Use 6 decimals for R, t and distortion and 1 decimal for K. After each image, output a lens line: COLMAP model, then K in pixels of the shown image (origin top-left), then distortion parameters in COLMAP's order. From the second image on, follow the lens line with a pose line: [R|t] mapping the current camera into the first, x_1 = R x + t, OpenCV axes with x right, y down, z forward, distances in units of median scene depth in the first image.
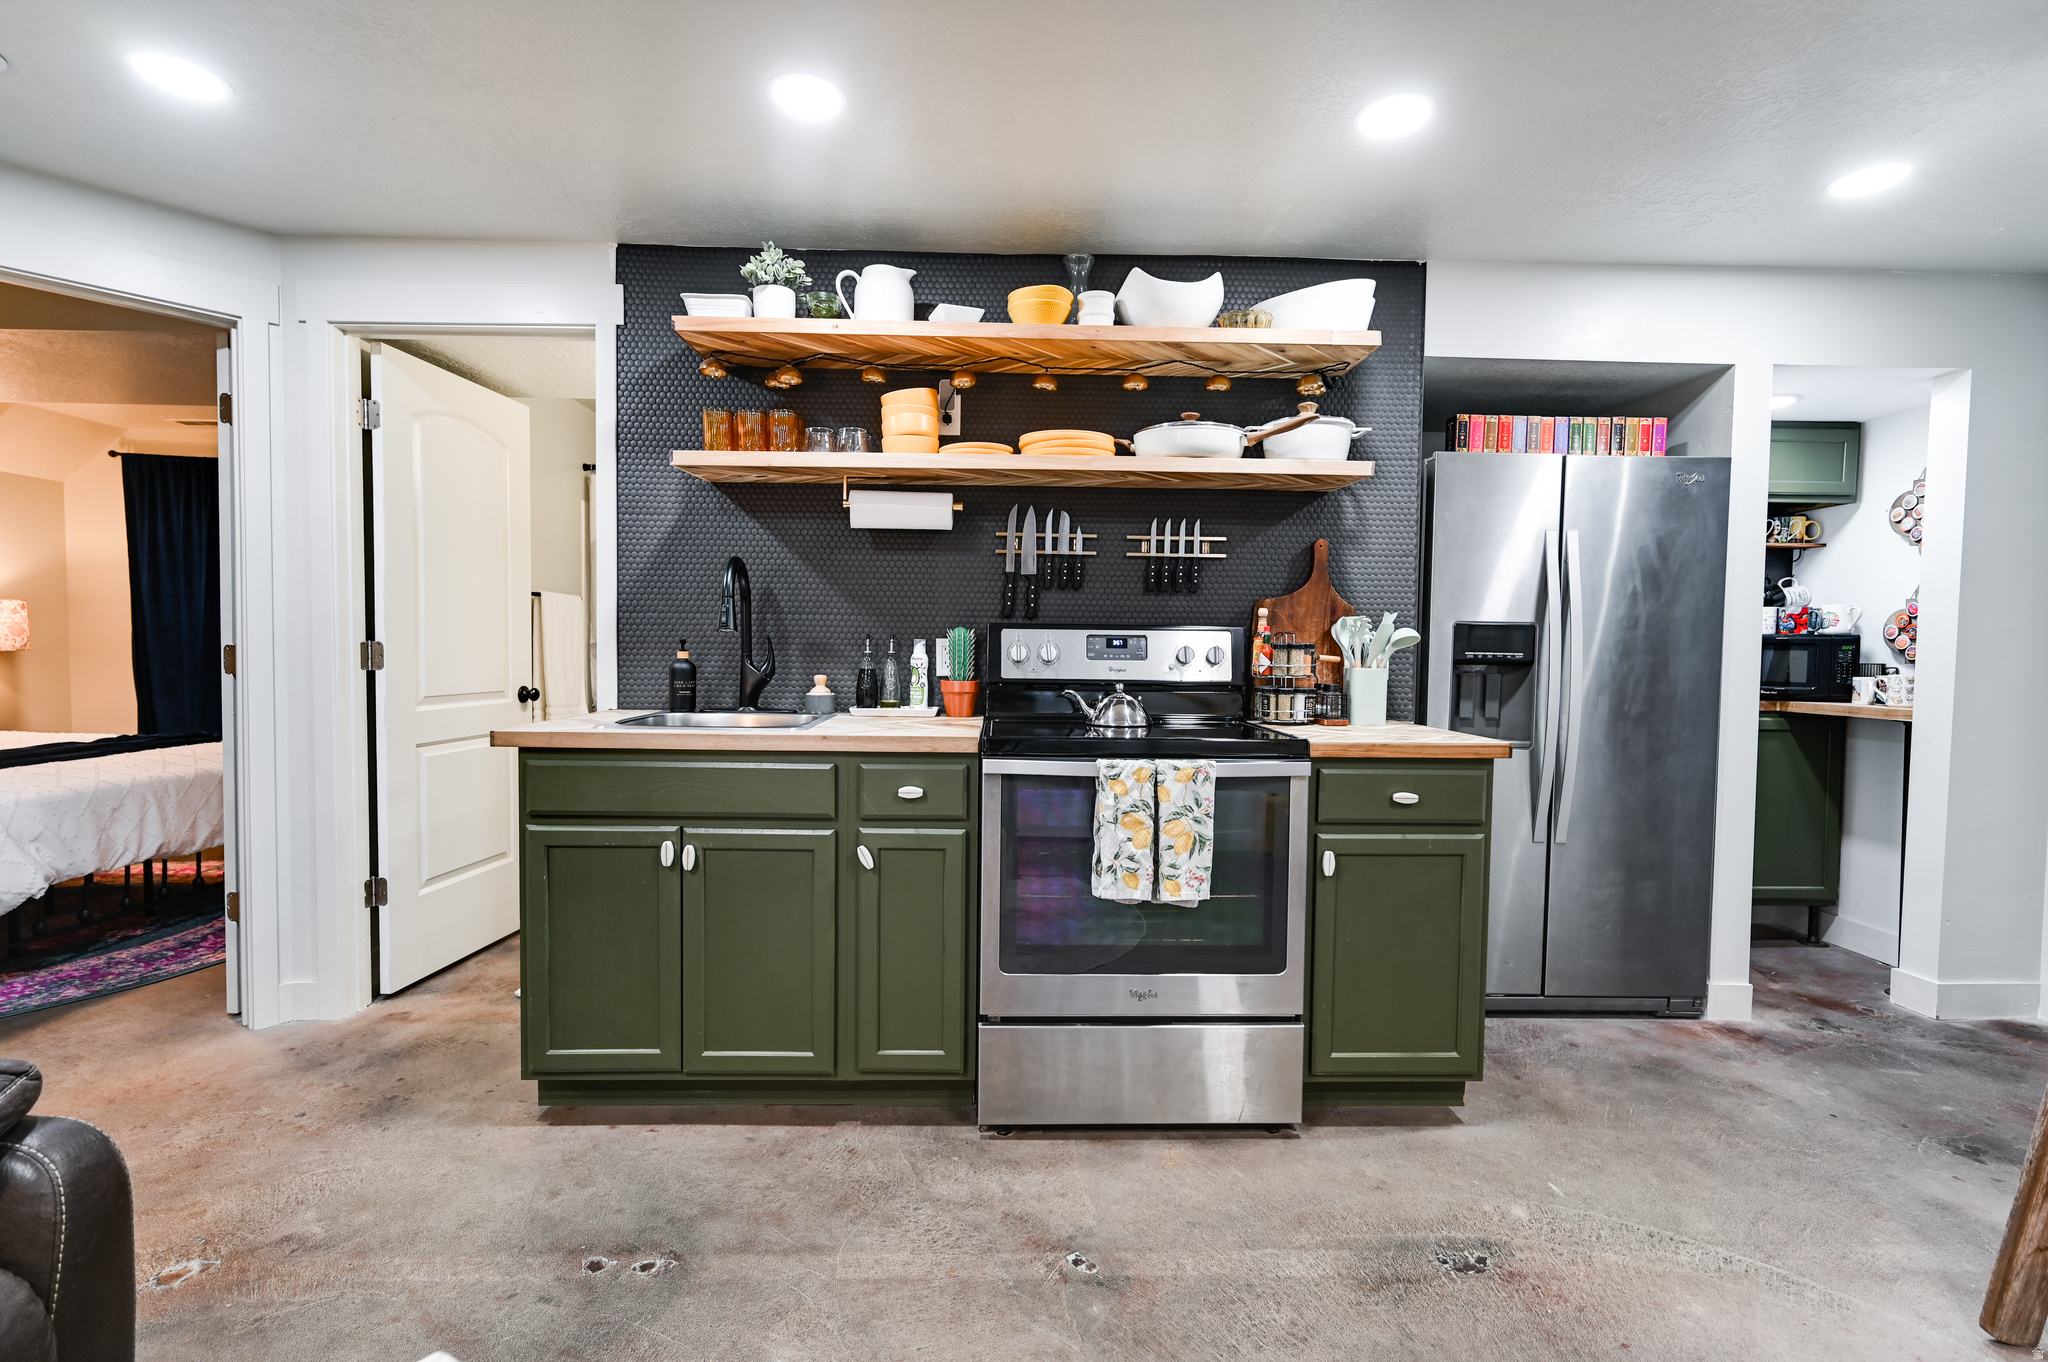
lens RADIAL K [[906.5, 0, 1025.5], [0, 906.5, 686.6], [0, 0, 1]] dist [0.002184, 0.000657]
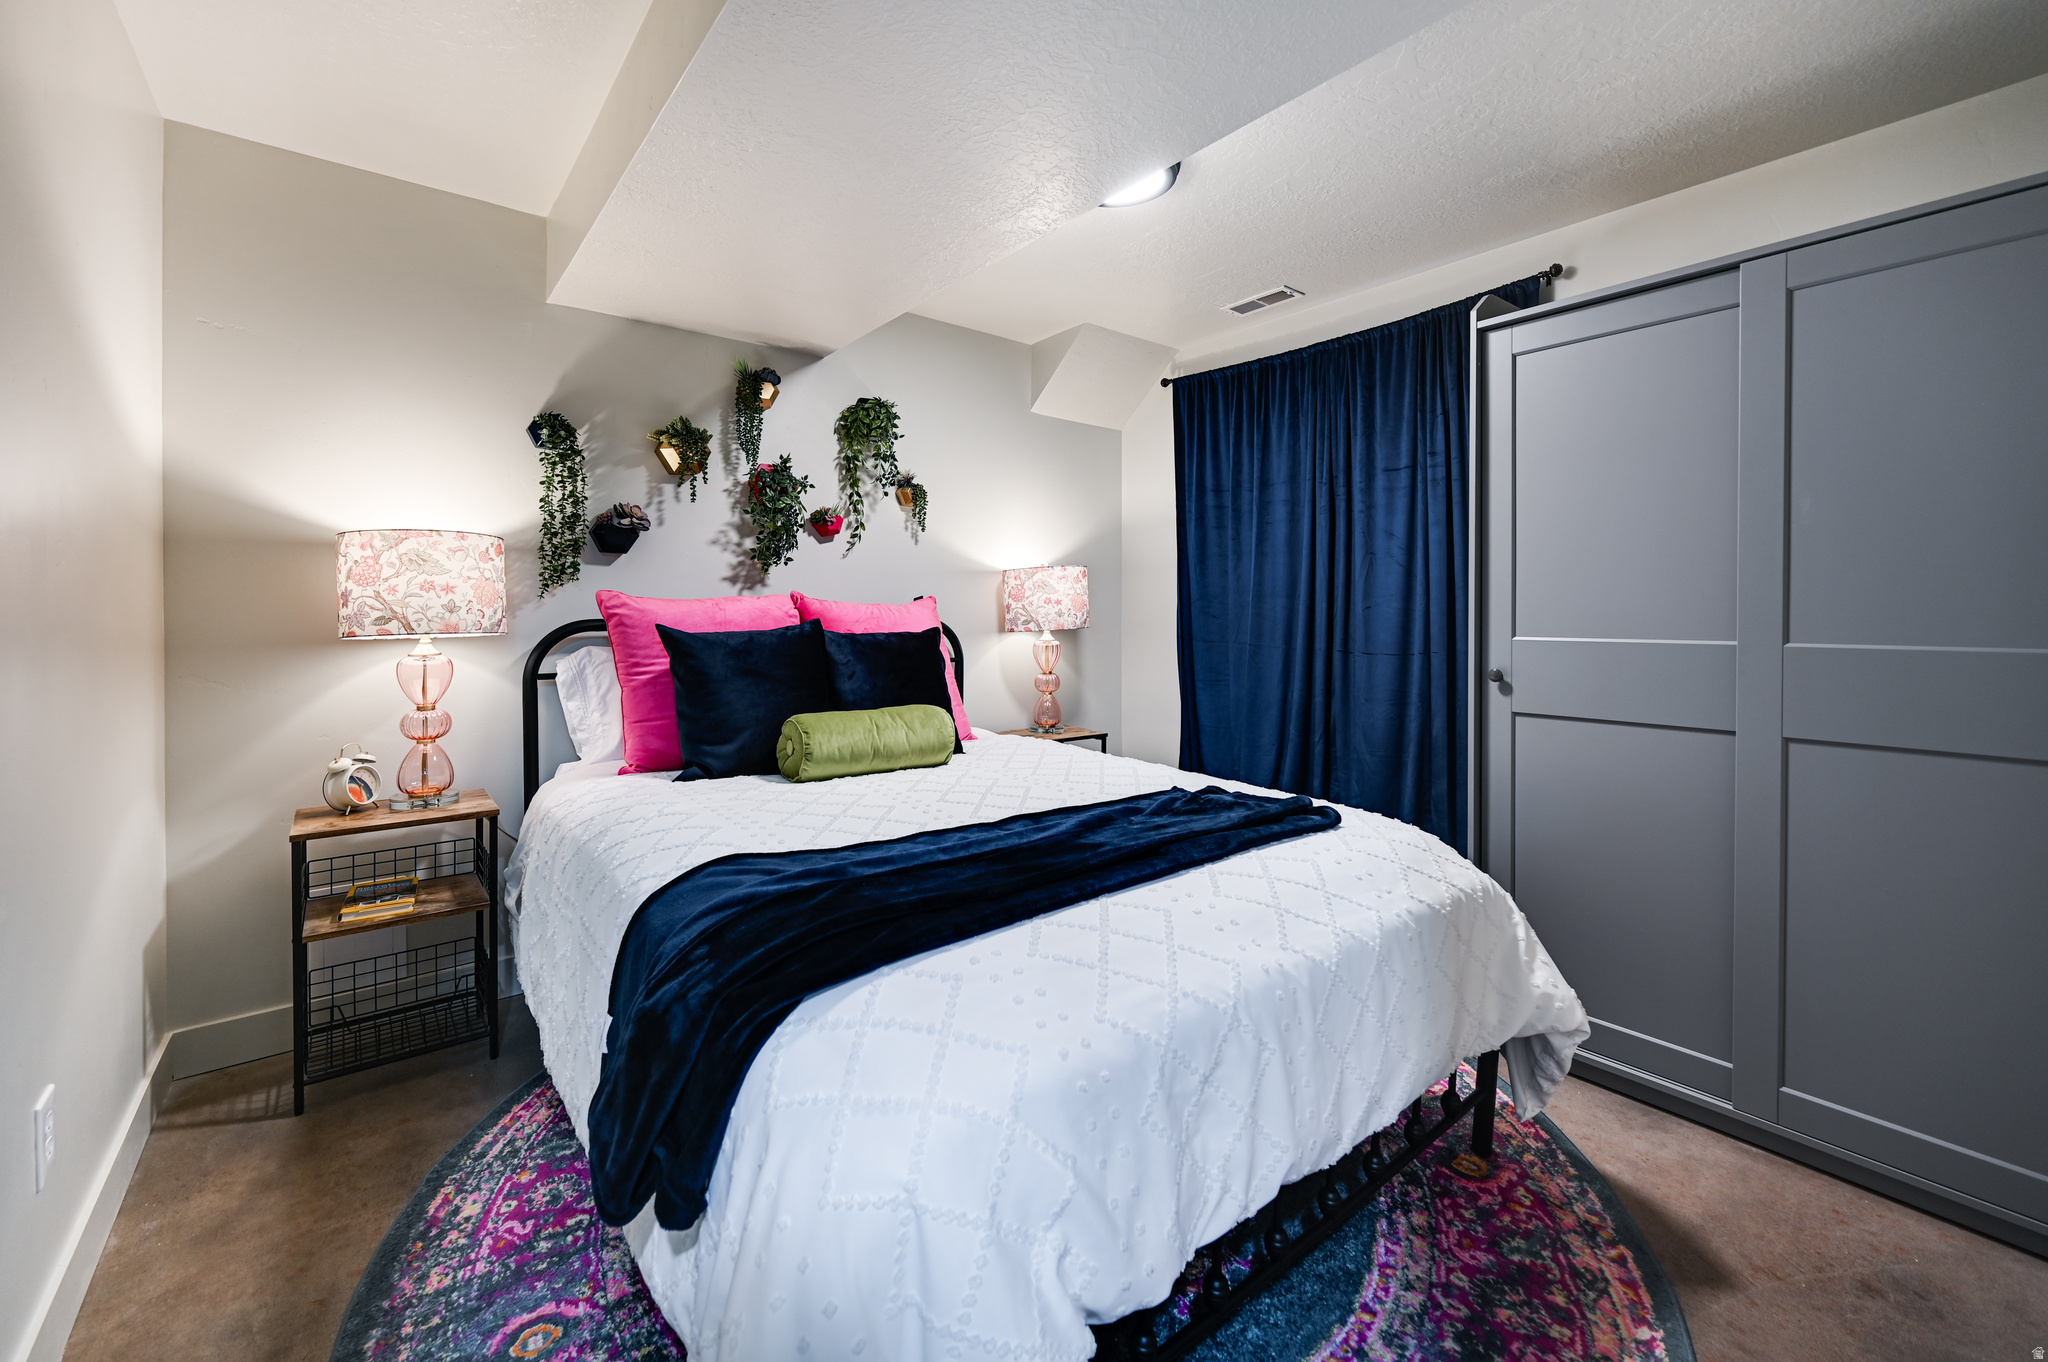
lens RADIAL K [[830.7, 0, 1013.1], [0, 830.7, 615.4], [0, 0, 1]] dist [-0.001161, -0.000177]
pose [[0.594082, -0.006073, -0.804381, -0.952927], [-0.027933, 0.999213, -0.028174, -0.050428], [0.803919, 0.039207, 0.593445, 0.895770]]
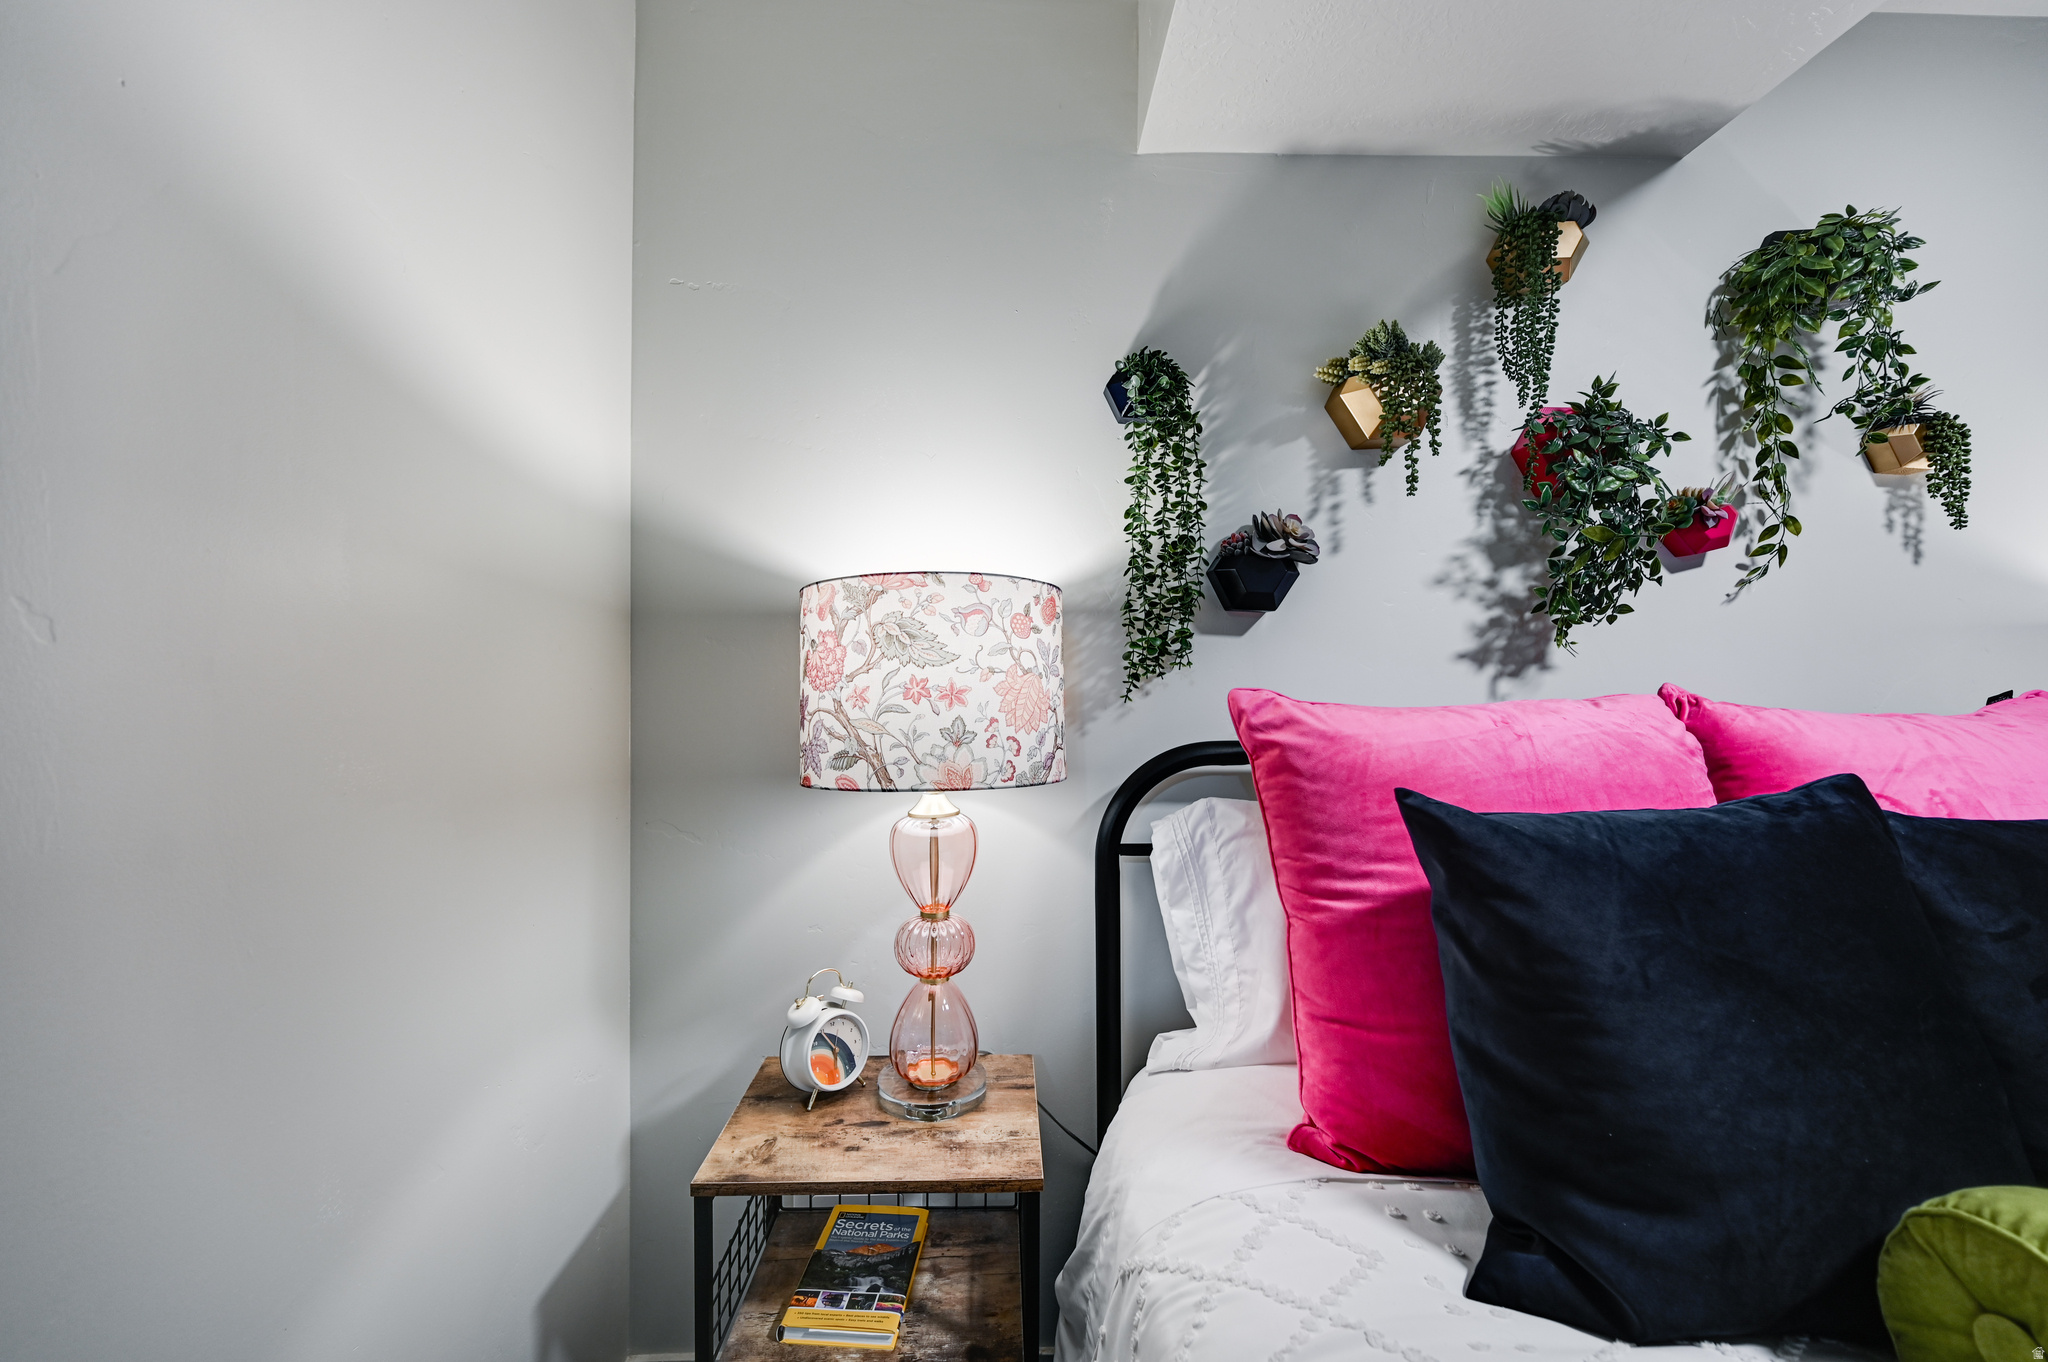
lens RADIAL K [[810.9, 0, 1024.0], [0, 810.9, 681.0], [0, 0, 1]] dist [0.002441, 0.000195]
pose [[-0.008830, -0.004028, -0.999953, -1.531475], [-0.043070, 0.999065, -0.003644, -0.088374], [0.999033, 0.043036, -0.008995, 0.964794]]
